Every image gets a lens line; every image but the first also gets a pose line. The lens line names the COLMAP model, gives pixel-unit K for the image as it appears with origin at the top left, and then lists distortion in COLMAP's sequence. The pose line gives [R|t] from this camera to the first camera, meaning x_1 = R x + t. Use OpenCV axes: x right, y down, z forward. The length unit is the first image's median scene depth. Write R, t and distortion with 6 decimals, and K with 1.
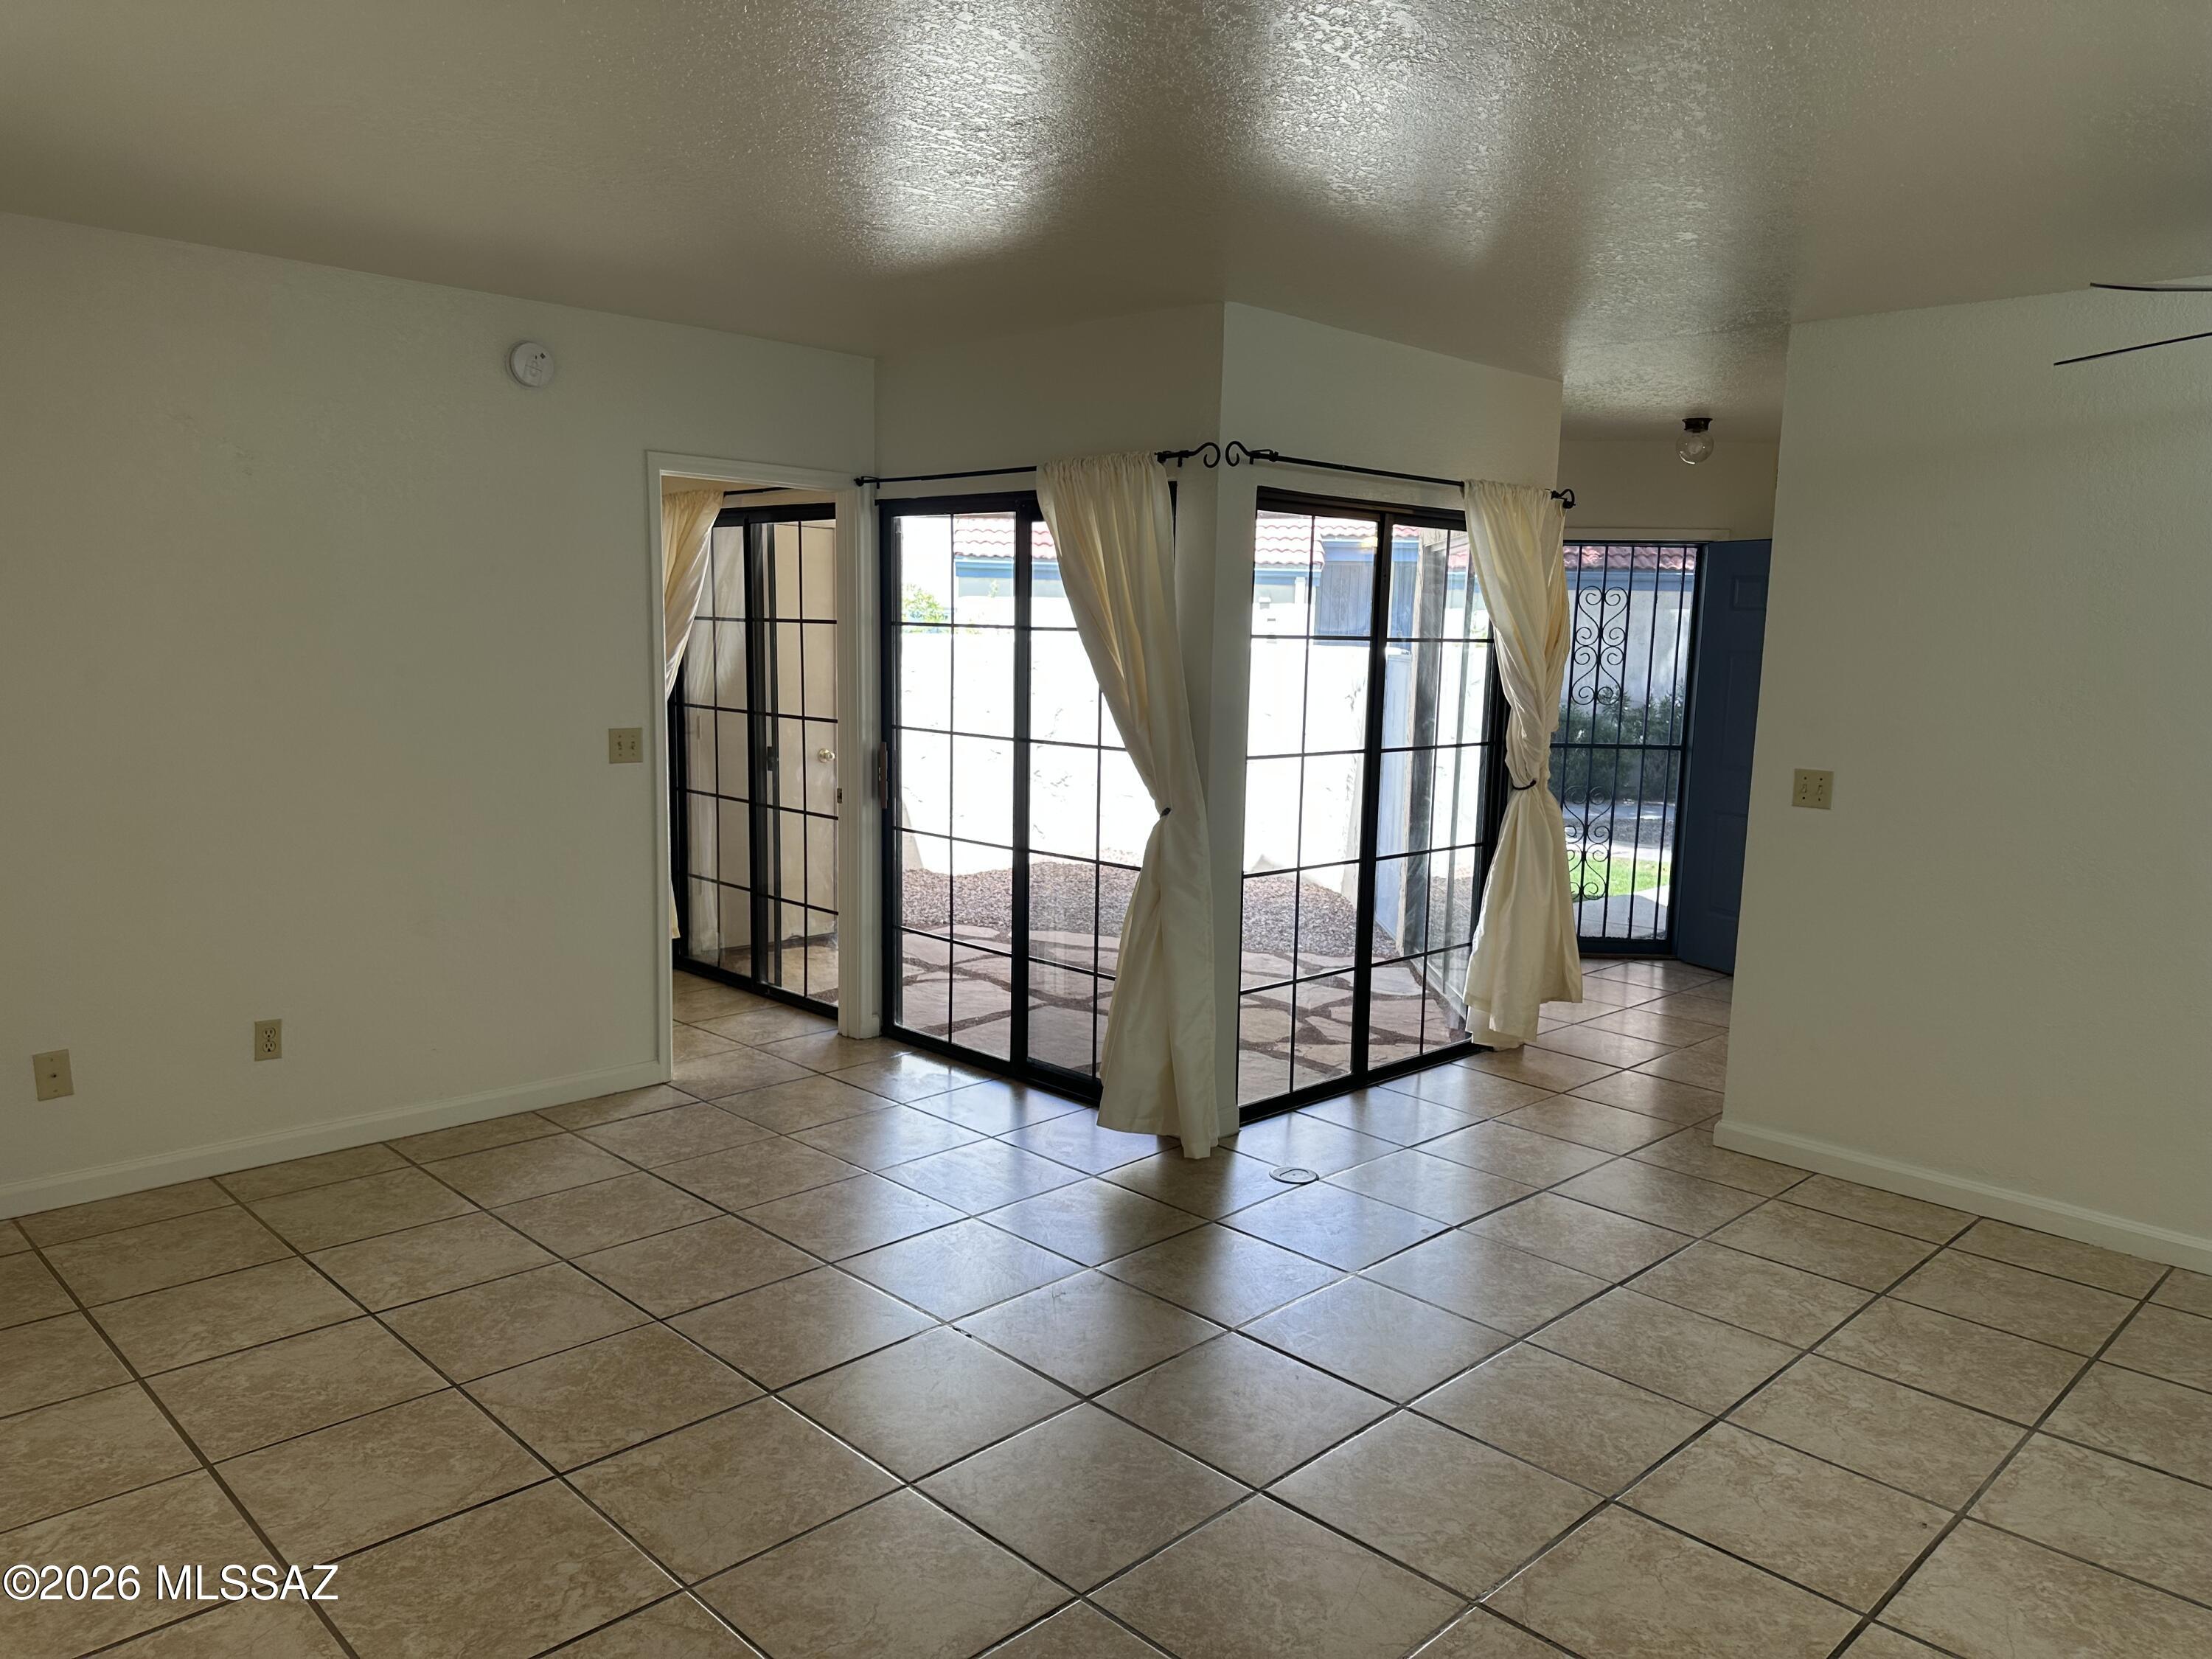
lens RADIAL K [[1559.3, 0, 1119.7], [0, 1559.3, 826.2], [0, 0, 1]] dist [0.030562, -0.042389]
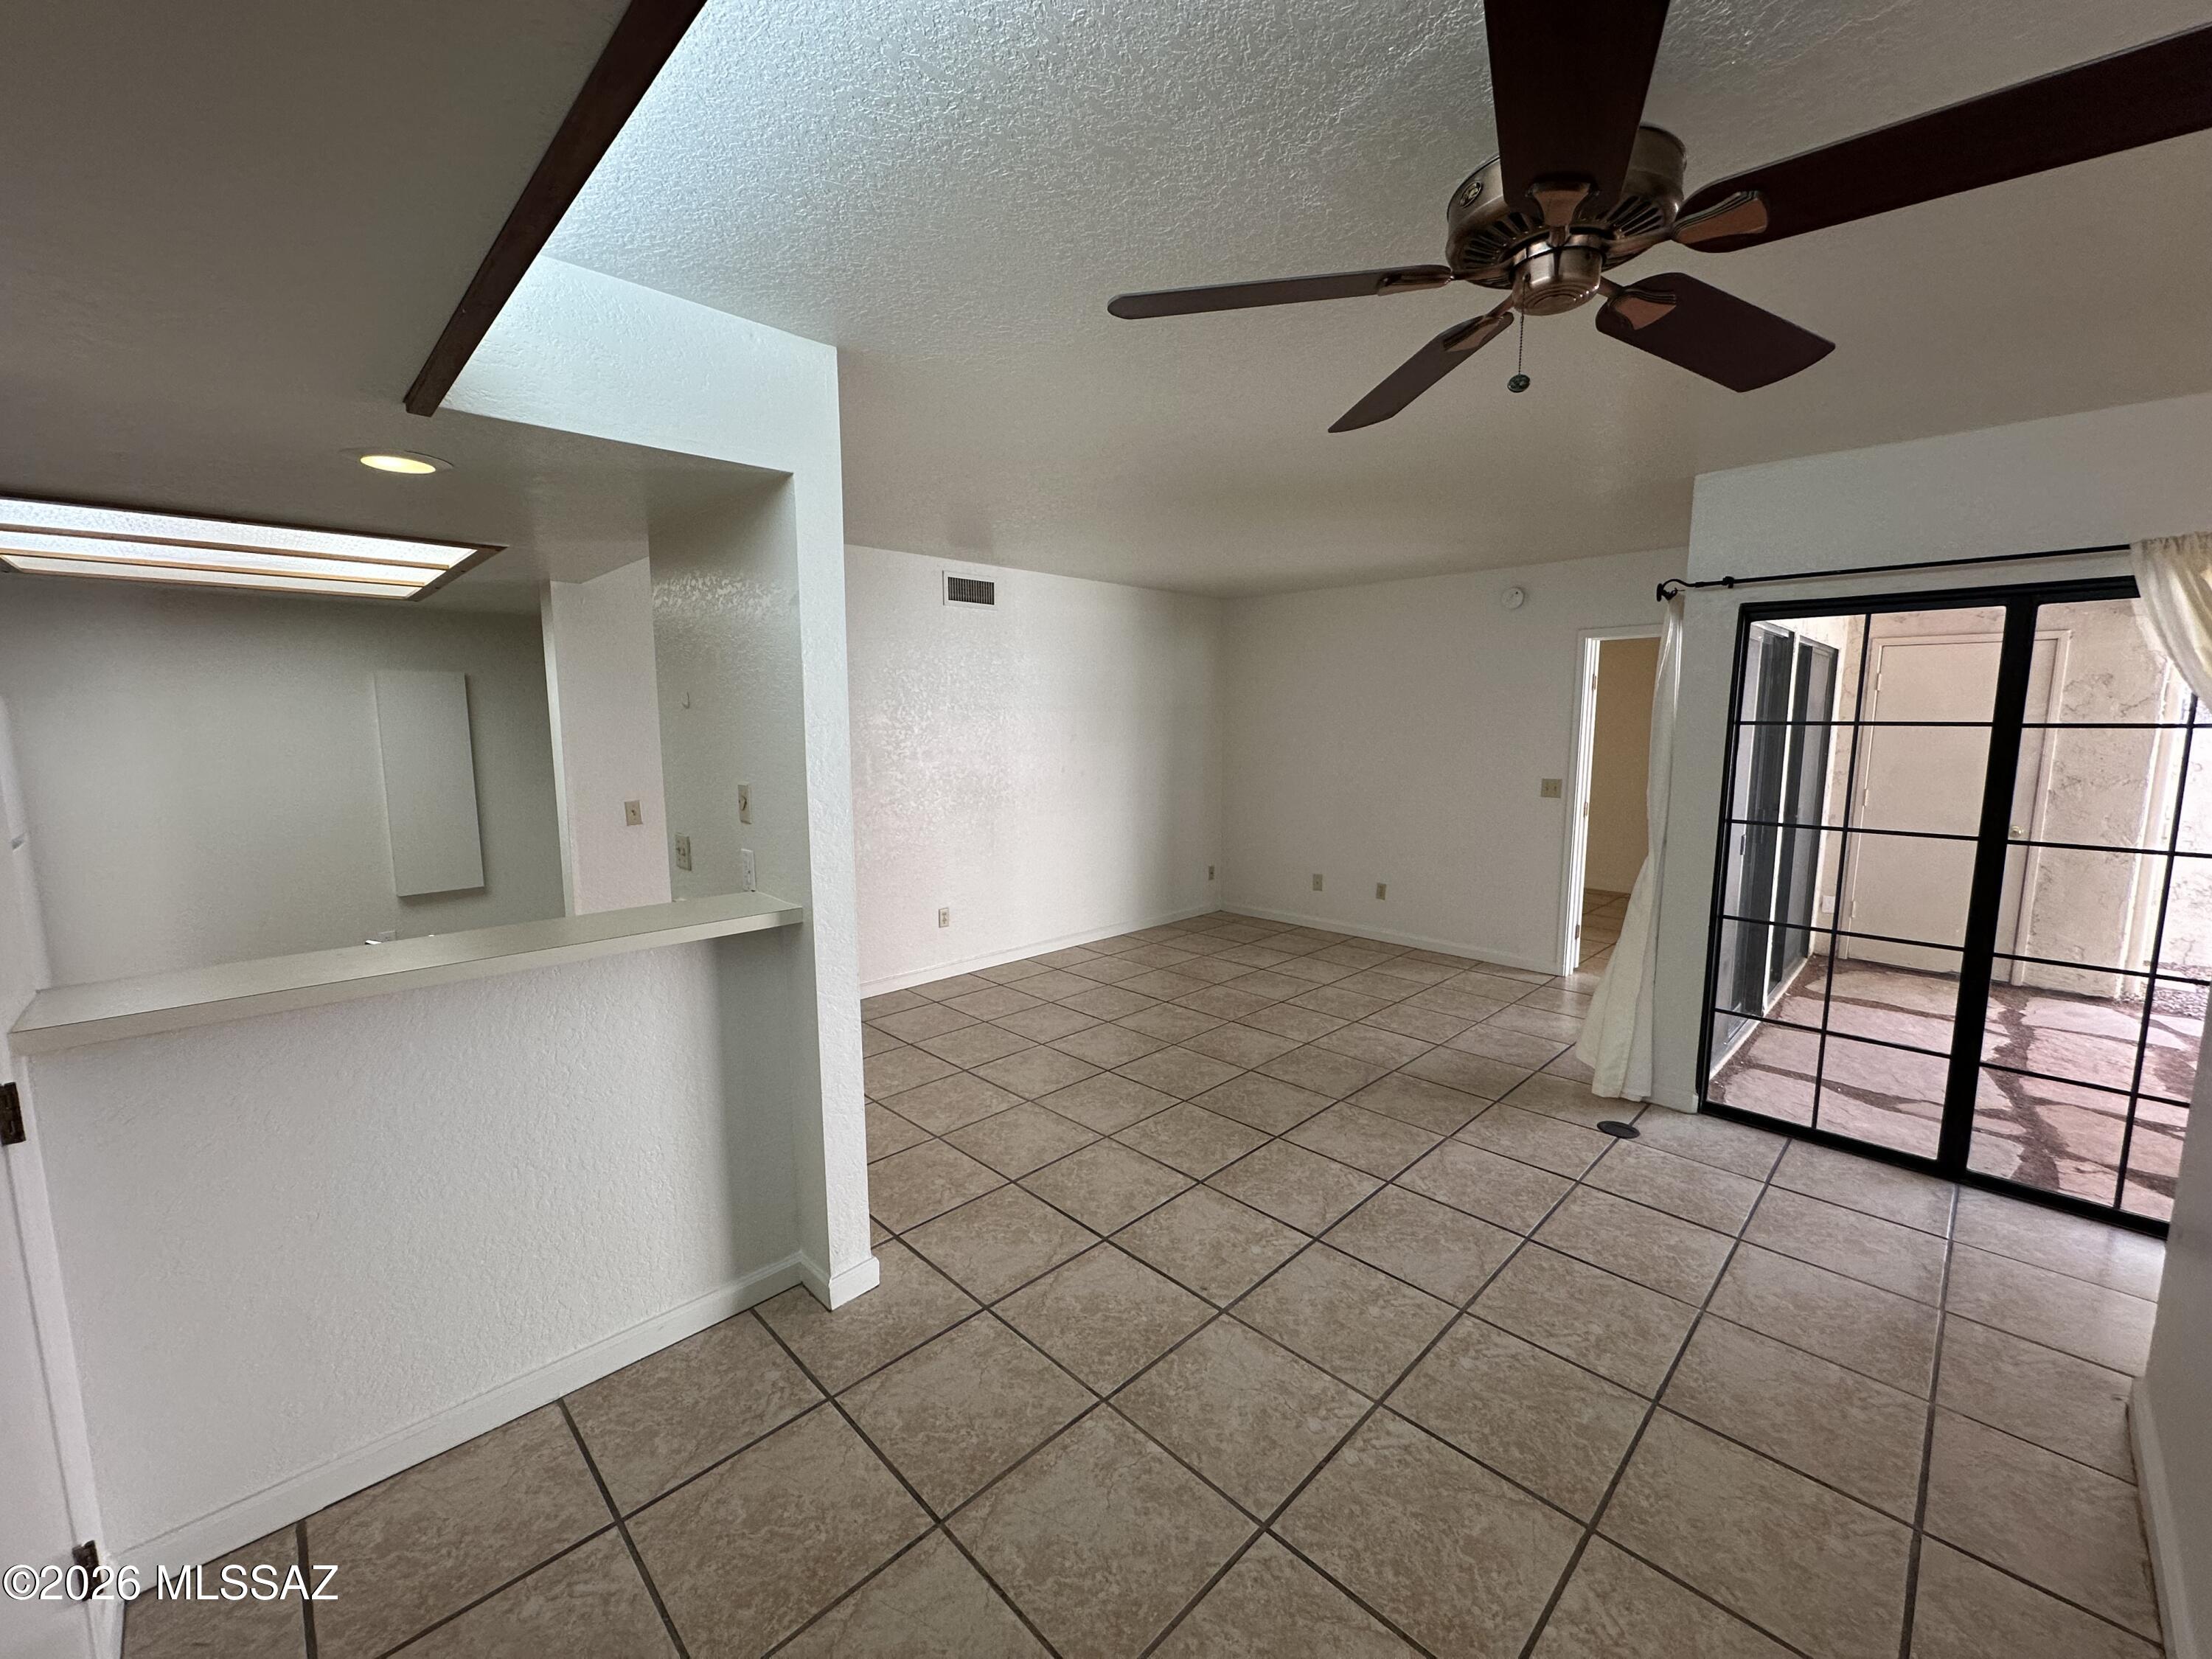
lens RADIAL K [[886.5, 0, 1099.7], [0, 886.5, 836.9], [0, 0, 1]] dist [-0.005116, 0.001432]
pose [[-0.008153, 0.112898, -0.993573, 0.722927], [-0.126606, 0.985494, 0.113019, -0.043385], [0.991920, 0.126714, 0.006259, 0.452686]]
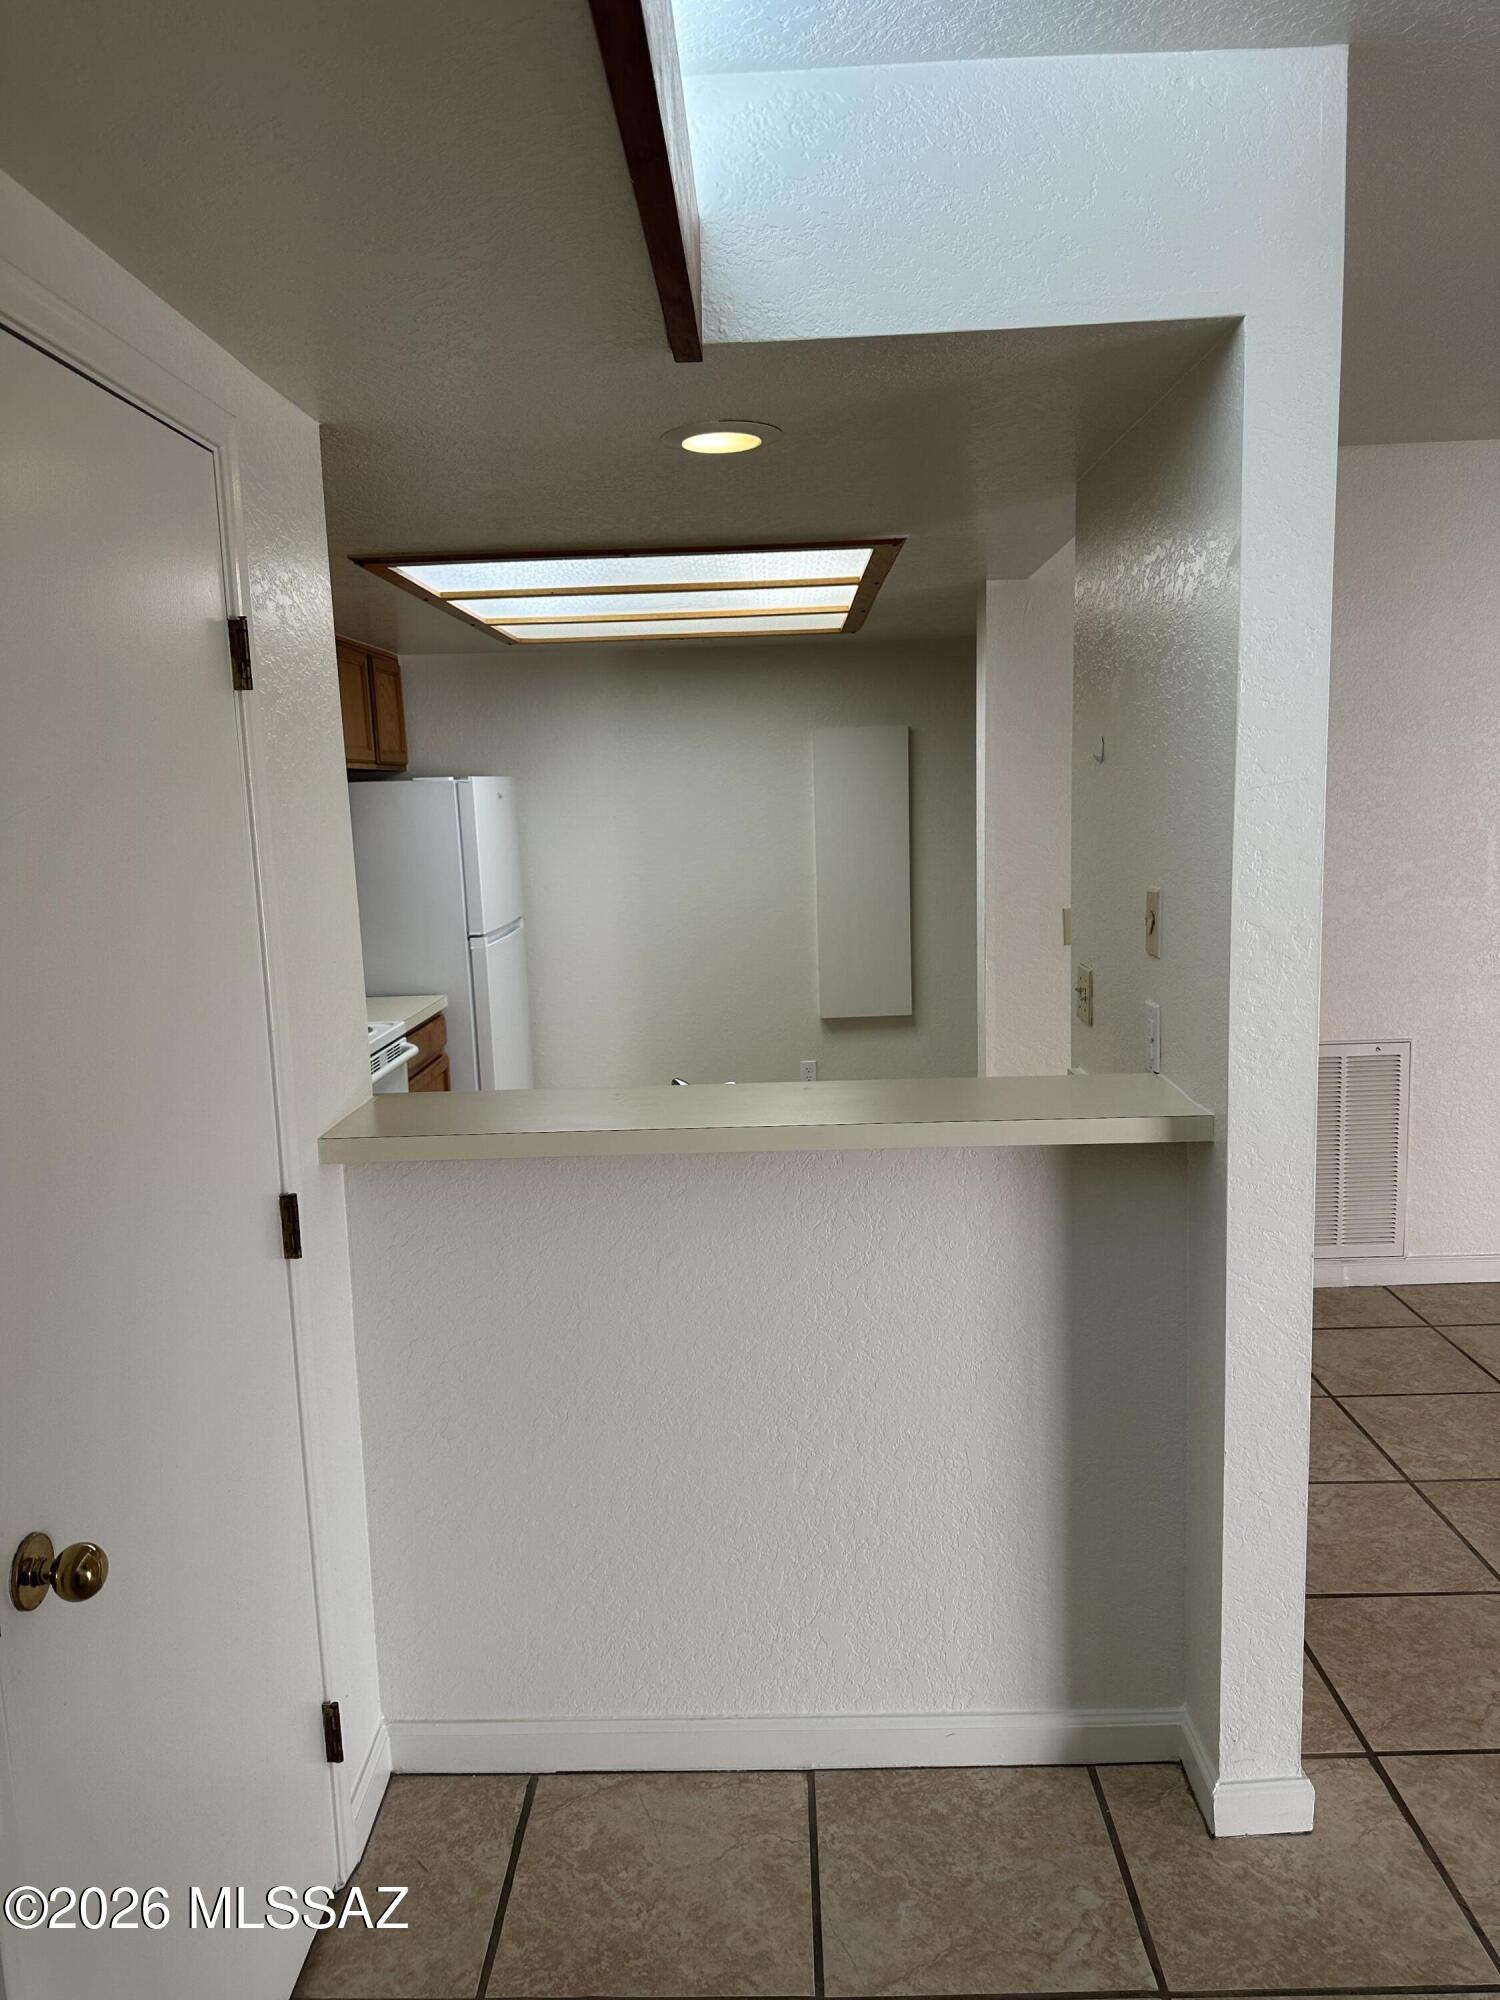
lens RADIAL K [[1409.9, 0, 752.5], [0, 1409.9, 1007.7], [0, 0, 1]] dist [0.030562, -0.042389]
pose [[-0.721837, 0.106431, -0.683830, 0.646578], [-0.071384, 0.971383, 0.226536, -0.048698], [0.688372, 0.212337, -0.693583, 0.490805]]
